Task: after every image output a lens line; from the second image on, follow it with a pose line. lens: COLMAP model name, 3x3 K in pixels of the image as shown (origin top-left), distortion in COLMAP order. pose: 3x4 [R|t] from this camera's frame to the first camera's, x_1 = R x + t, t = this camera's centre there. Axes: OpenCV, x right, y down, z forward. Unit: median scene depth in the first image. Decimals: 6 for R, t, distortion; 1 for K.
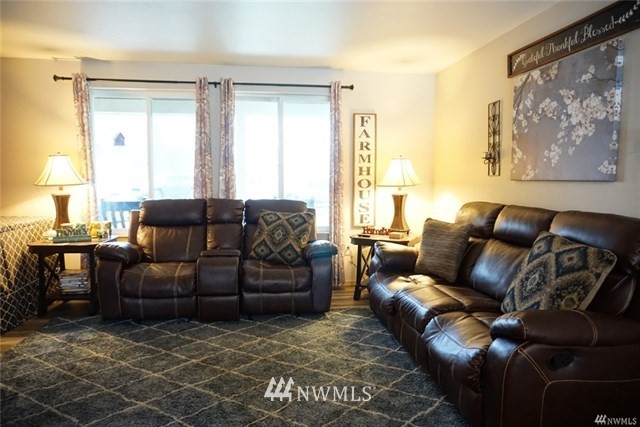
lens RADIAL K [[431.1, 0, 318.9], [0, 431.1, 212.9], [0, 0, 1]] dist [-0.017354, 0.005515]
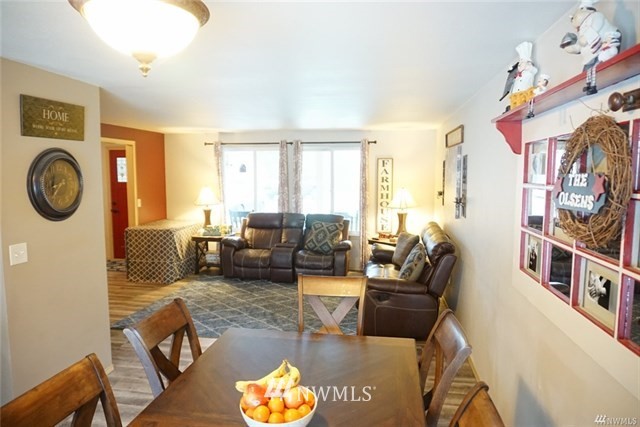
lens RADIAL K [[431.1, 0, 320.7], [0, 431.1, 213.0], [0, 0, 1]] dist [-0.017354, 0.005515]
pose [[0.956277, 0.026952, -0.291219, 0.382336], [-0.022225, 0.999562, 0.019527, -0.070664], [0.291618, -0.012201, 0.956457, -0.592522]]
